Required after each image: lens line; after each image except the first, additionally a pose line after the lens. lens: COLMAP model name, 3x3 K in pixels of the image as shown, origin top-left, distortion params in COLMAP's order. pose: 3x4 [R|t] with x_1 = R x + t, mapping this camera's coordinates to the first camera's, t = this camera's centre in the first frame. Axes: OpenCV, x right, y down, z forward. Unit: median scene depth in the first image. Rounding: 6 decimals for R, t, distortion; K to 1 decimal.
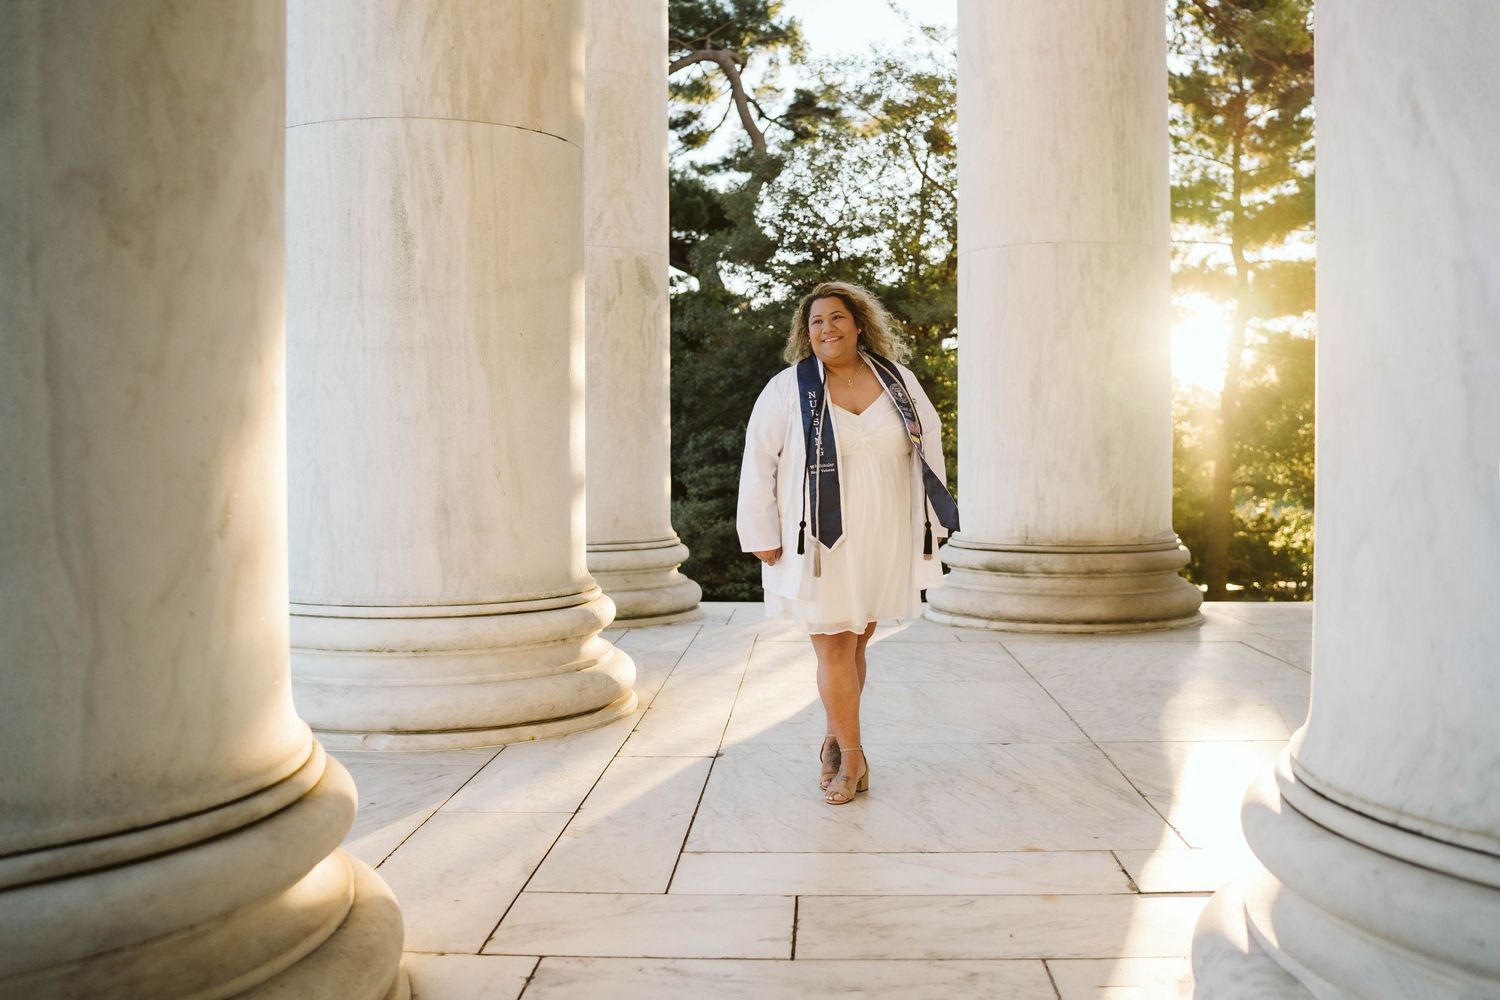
lens RADIAL K [[1431.1, 0, 794.2], [0, 1431.1, 456.8], [0, 0, 1]] dist [-0.073039, 0.000000]
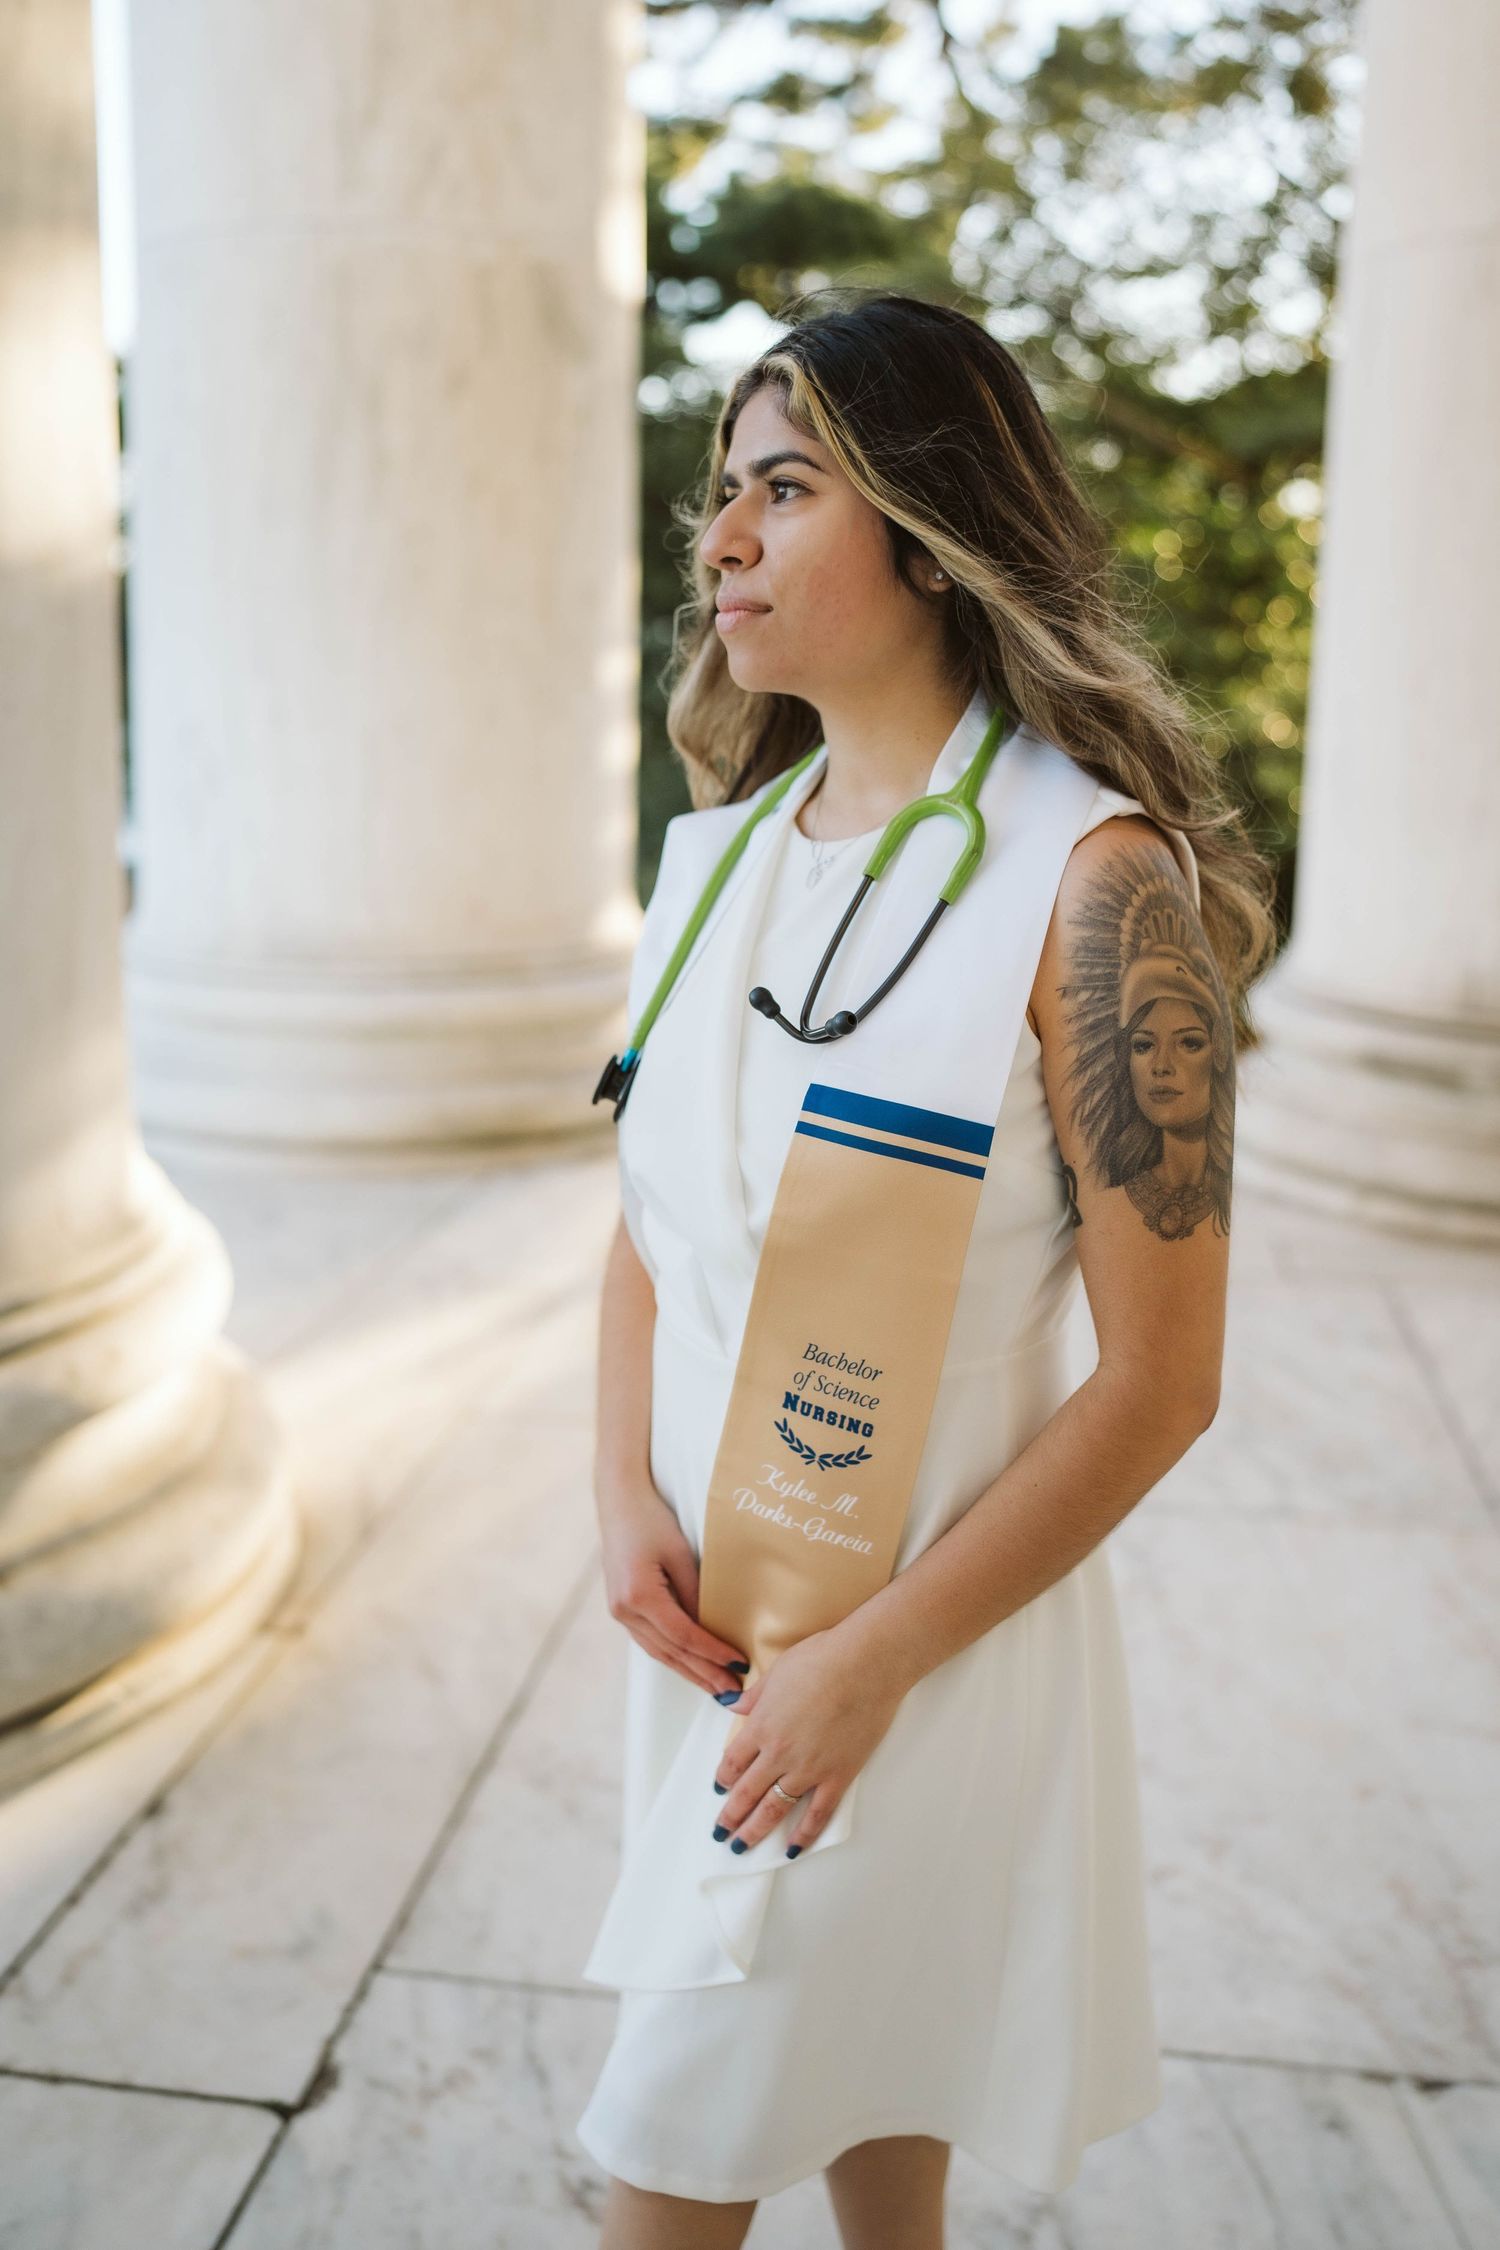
lens RADIAL K [[2146.7, 0, 759.8], [0, 2146.7, 1130.8], [0, 0, 1]] dist [-0.073039, 0.000000]
pose [[0.991392, 0.052961, -0.119737, 0.038675], [-0.026709, 0.977112, 0.211042, -0.028434], [0.128173, -0.206027, 0.970116, 0.393920]]
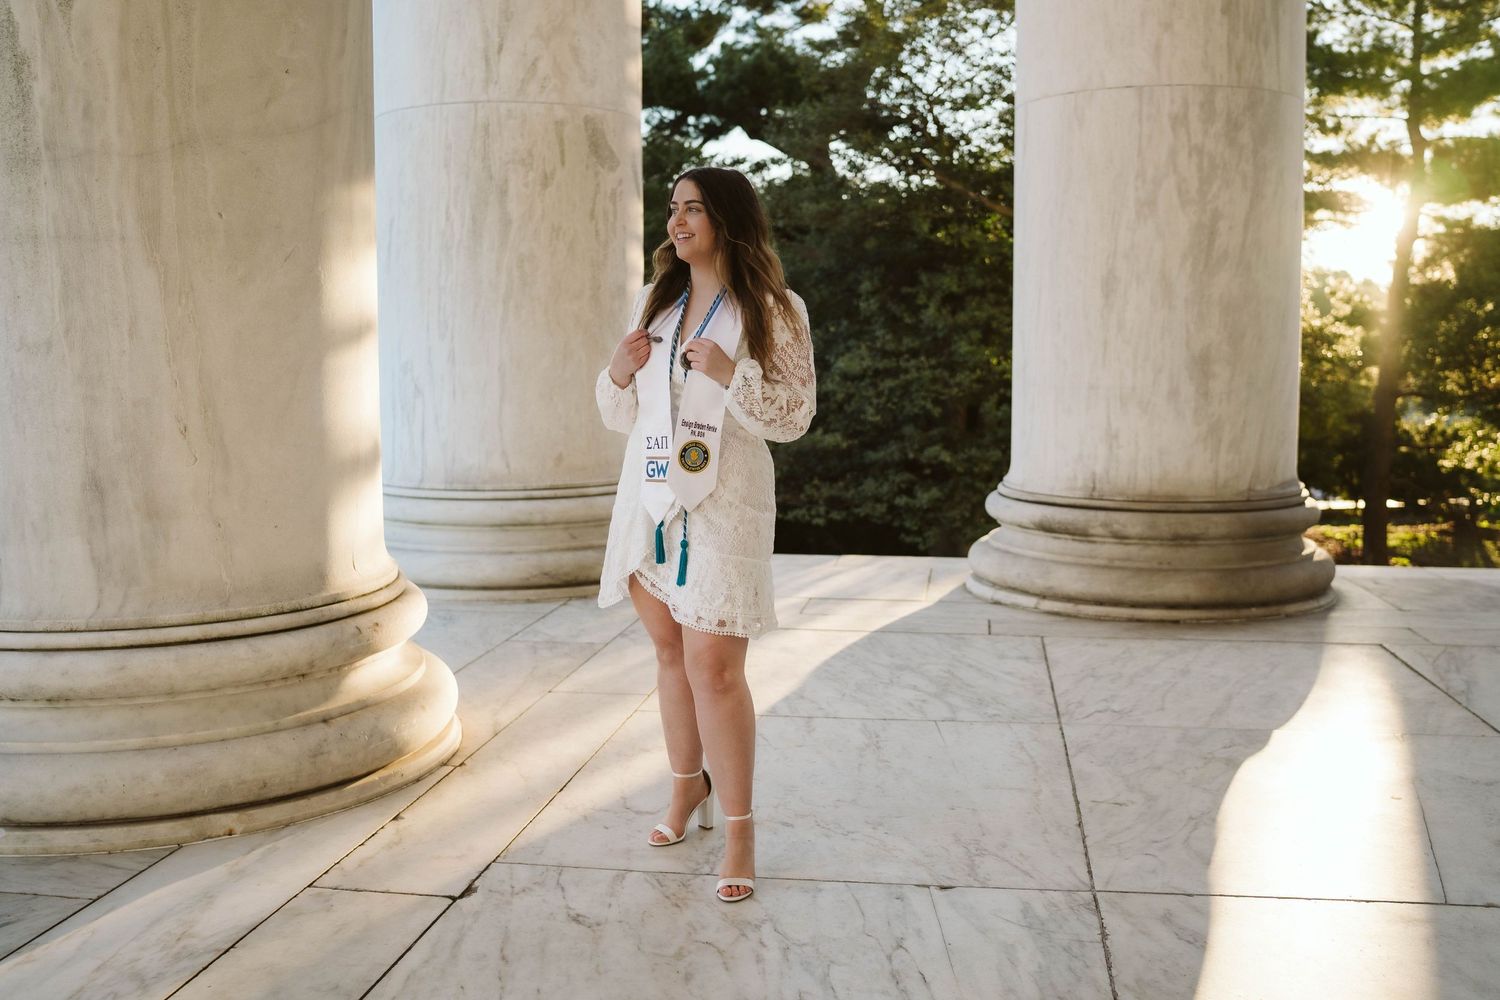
lens RADIAL K [[1431.1, 0, 774.1], [0, 1431.1, 464.1], [0, 0, 1]] dist [-0.073039, 0.000000]
pose [[0.992479, 0.012672, -0.121755, 0.089693], [-0.002879, 0.996769, 0.080270, -0.015847], [0.122379, -0.079316, 0.989309, 0.248676]]
